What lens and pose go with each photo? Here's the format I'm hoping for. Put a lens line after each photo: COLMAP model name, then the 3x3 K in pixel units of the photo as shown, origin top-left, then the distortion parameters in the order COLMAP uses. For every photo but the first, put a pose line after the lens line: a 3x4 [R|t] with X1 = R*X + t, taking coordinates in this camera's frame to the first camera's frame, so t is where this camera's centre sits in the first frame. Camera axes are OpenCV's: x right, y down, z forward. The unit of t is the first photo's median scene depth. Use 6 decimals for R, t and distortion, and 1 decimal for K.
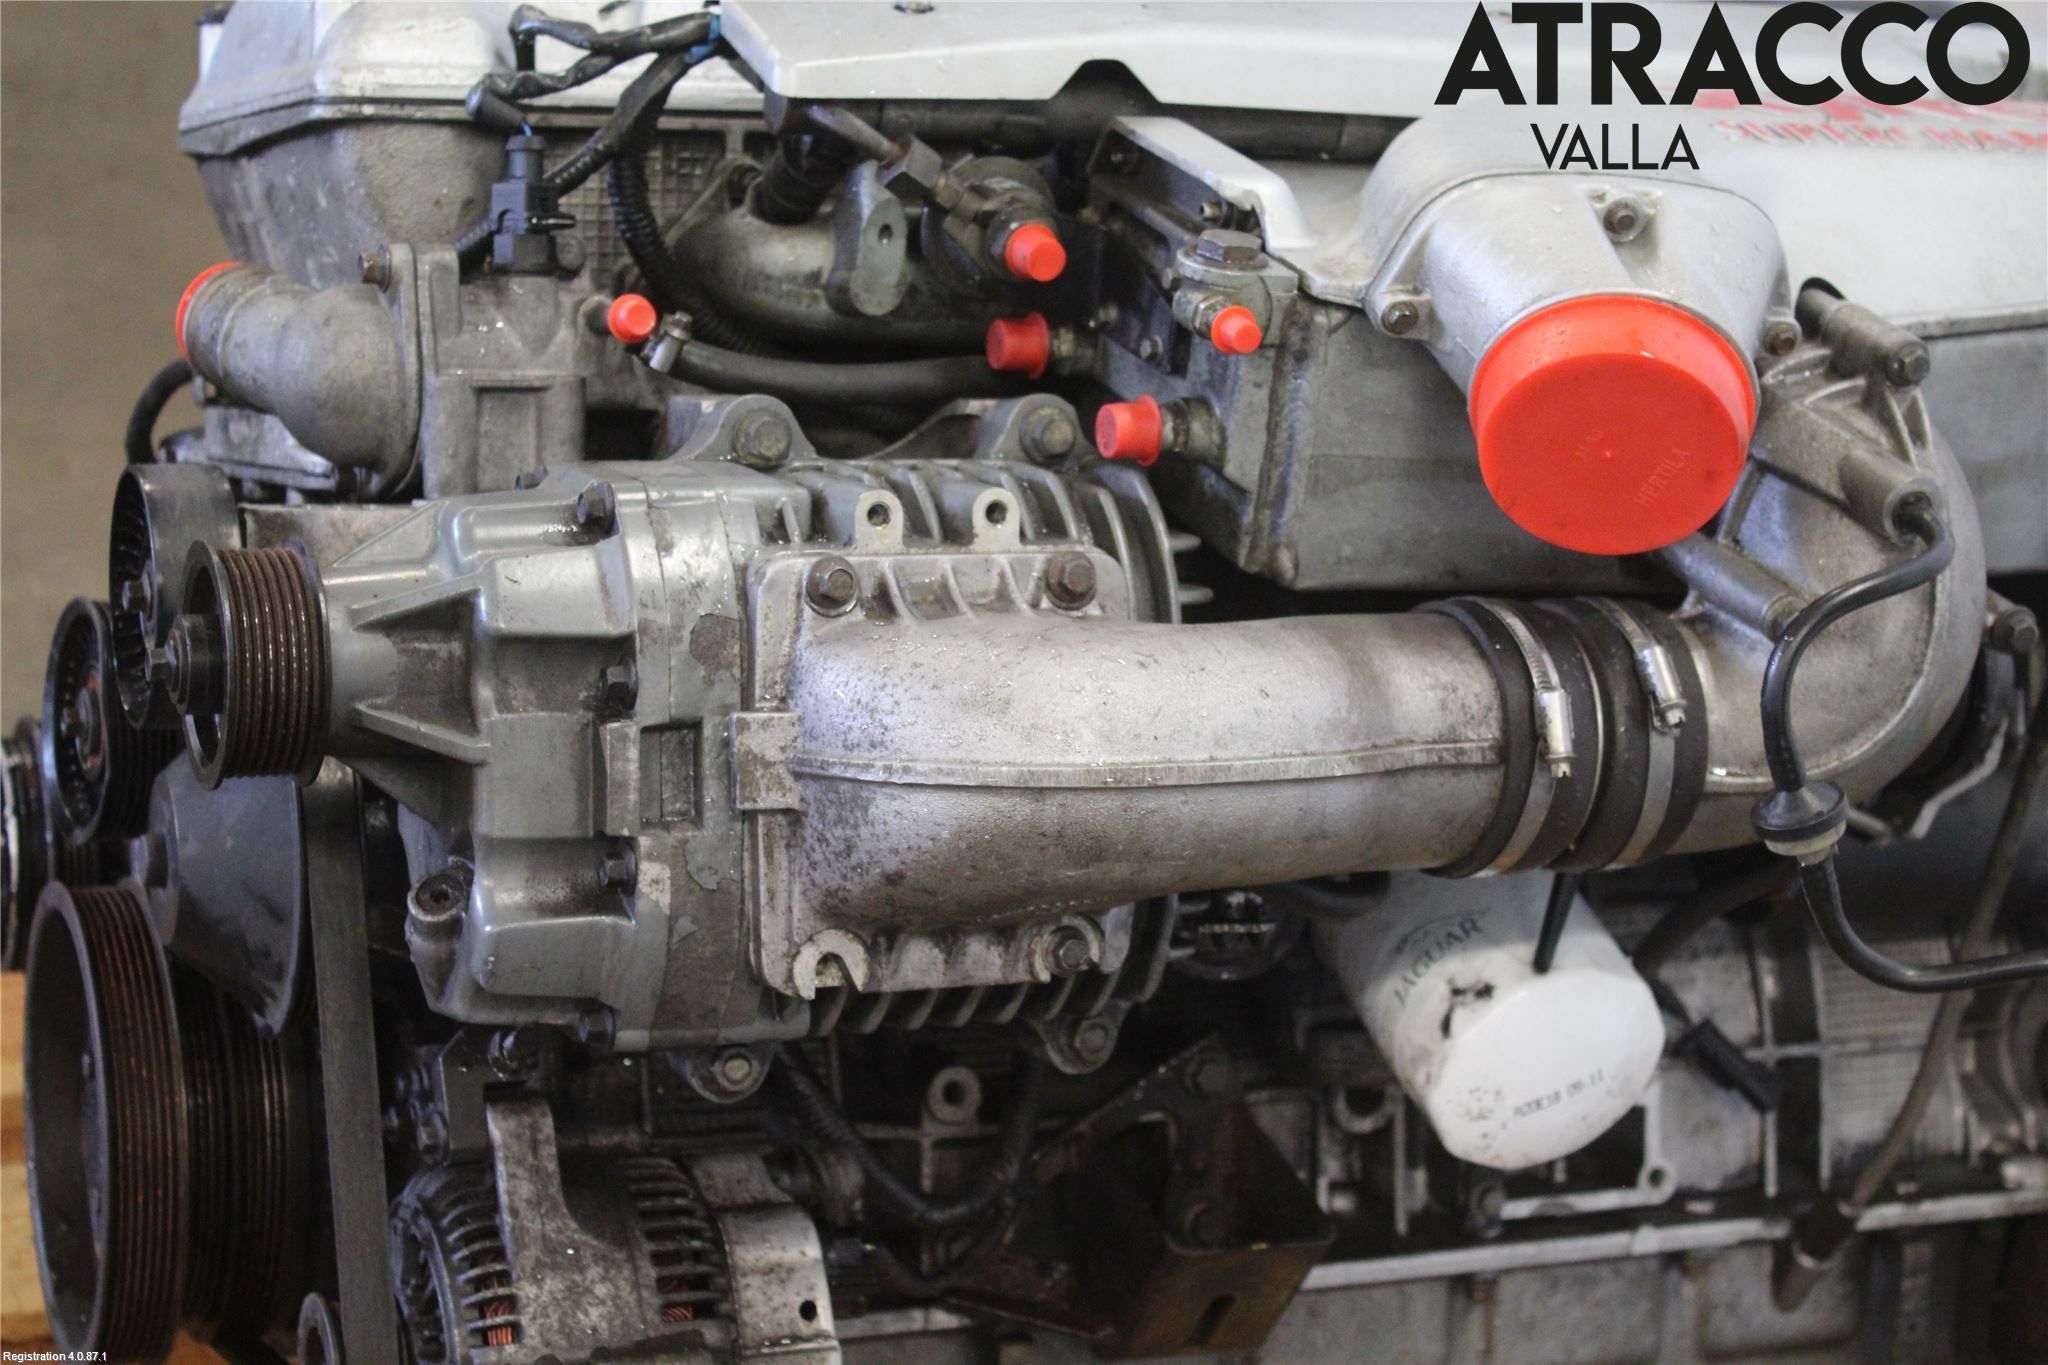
lens RADIAL K [[3843.2, 0, 1024.0], [0, 3843.2, 682.5], [0, 0, 1]] dist [0.065009, 0.129089]
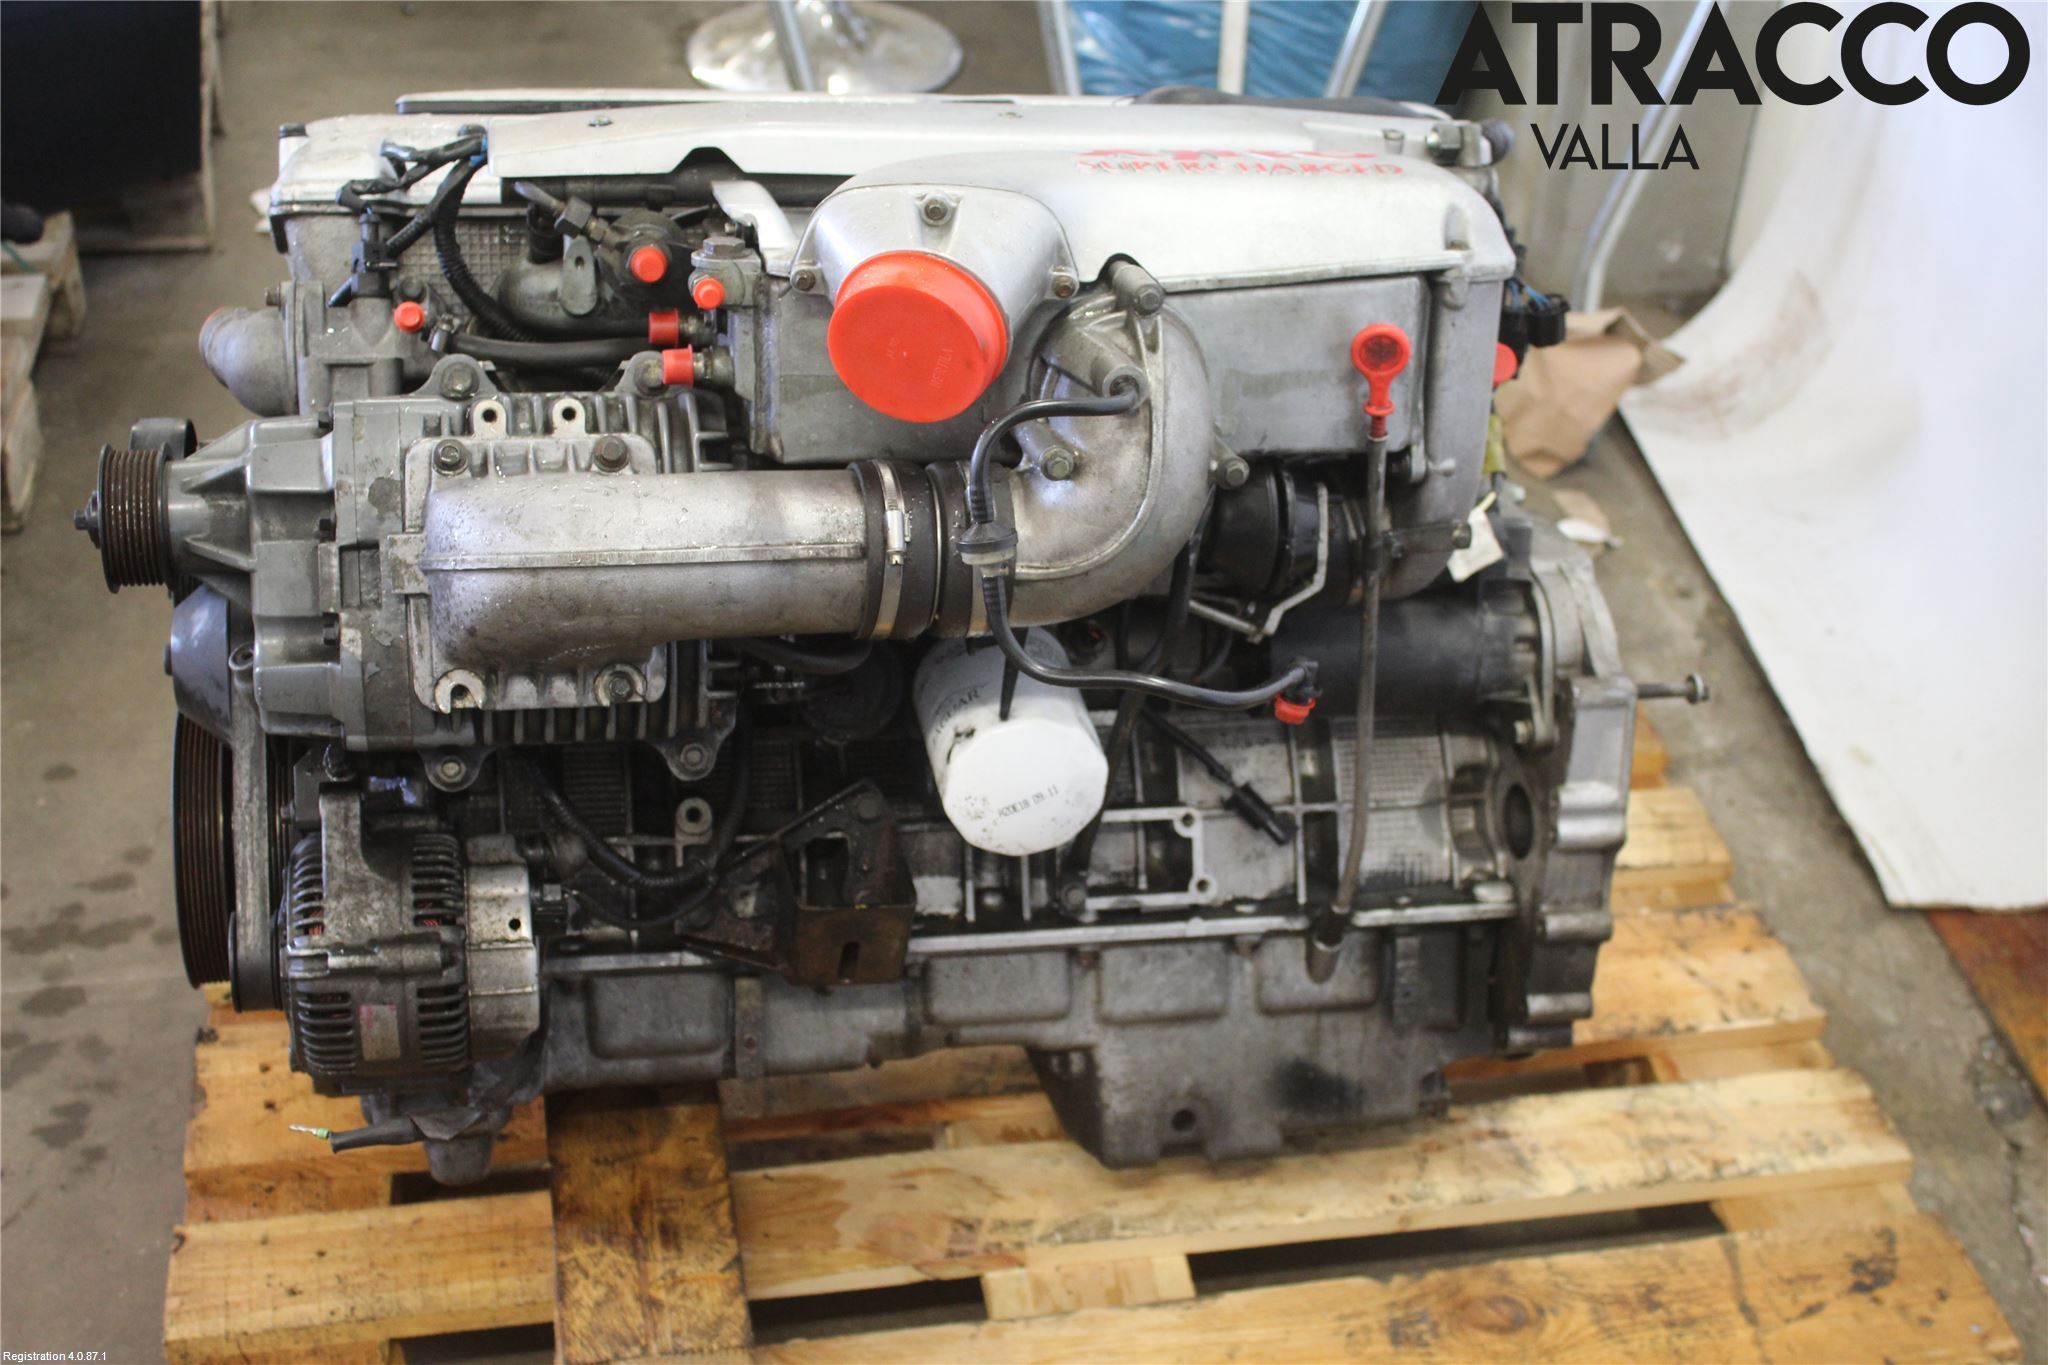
lens RADIAL K [[2621.5, 0, 1024.0], [0, 2621.5, 682.5], [0, 0, 1]] dist [-0.002176, 0.018591]
pose [[0.974773, -0.018826, -0.222401, 0.406198], [0.010883, 0.999260, -0.036888, 0.107058], [0.222931, 0.033537, 0.974257, -0.025146]]
